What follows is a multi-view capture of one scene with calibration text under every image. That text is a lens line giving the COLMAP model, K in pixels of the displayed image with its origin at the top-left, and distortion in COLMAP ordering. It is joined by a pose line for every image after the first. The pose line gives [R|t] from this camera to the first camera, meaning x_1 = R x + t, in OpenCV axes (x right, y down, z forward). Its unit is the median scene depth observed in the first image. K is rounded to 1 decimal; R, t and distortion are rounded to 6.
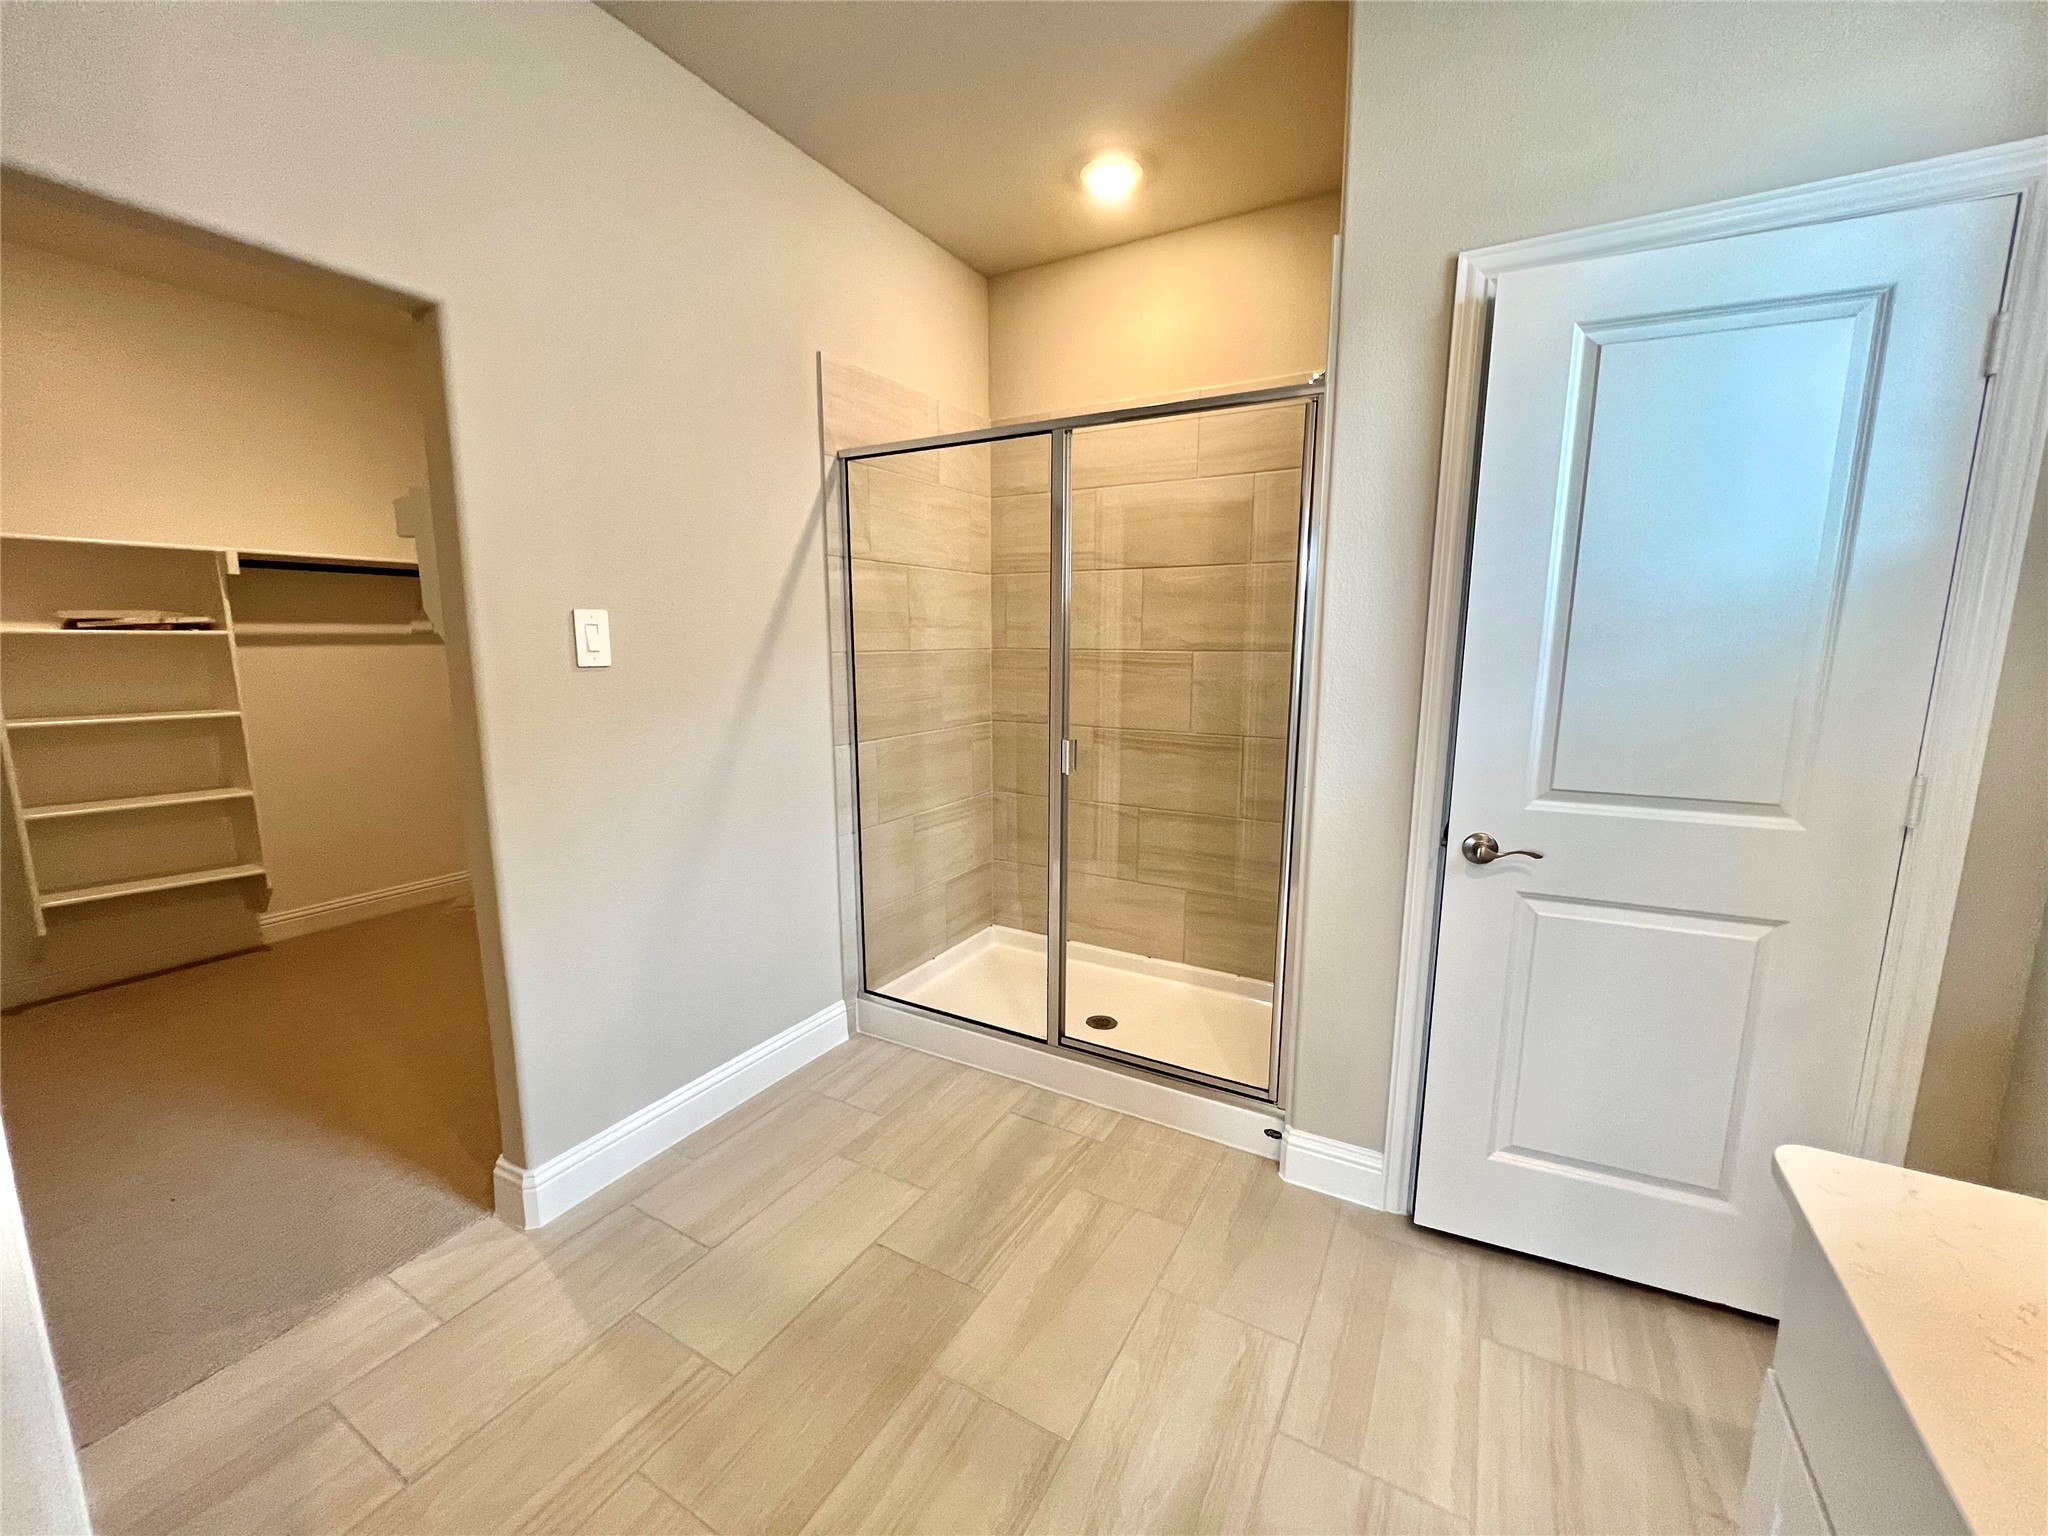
lens RADIAL K [[806.4, 0, 1029.5], [0, 806.4, 773.5], [0, 0, 1]] dist [-0.002799, 0.000036]
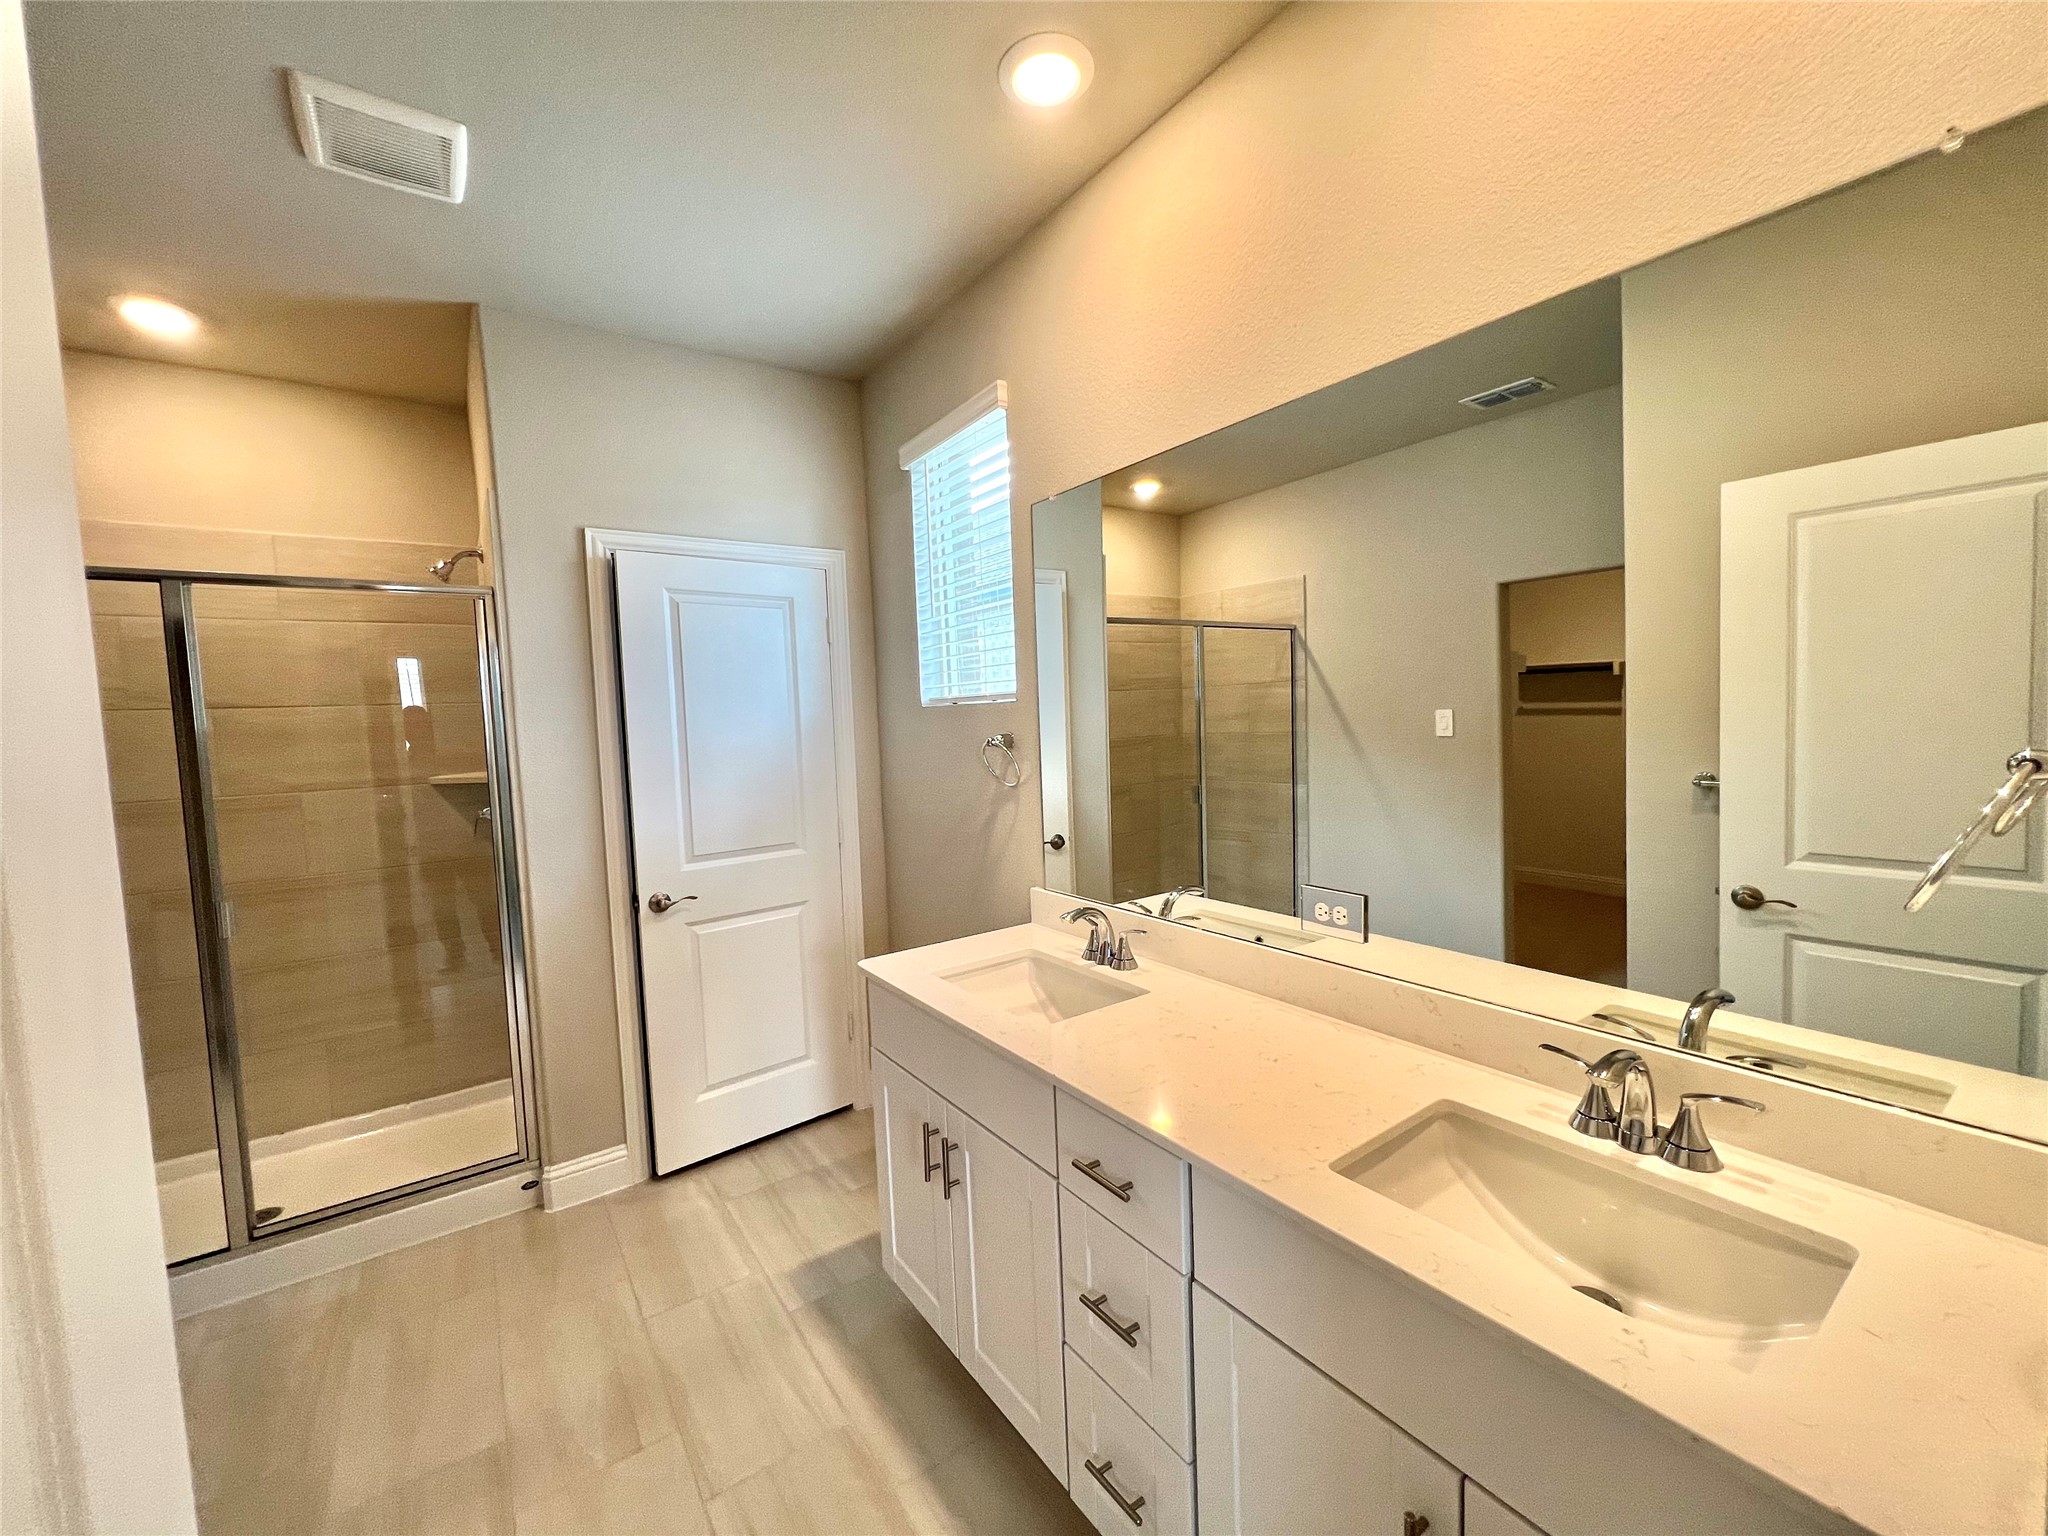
lens RADIAL K [[806.4, 0, 1027.4], [0, 806.4, 765.9], [0, 0, 1]] dist [-0.002799, 0.000036]
pose [[0.420547, -0.074235, 0.904229, -0.522608], [0.183540, 0.983001, -0.004660, -0.027399], [-0.888512, 0.167922, 0.427023, -0.330118]]
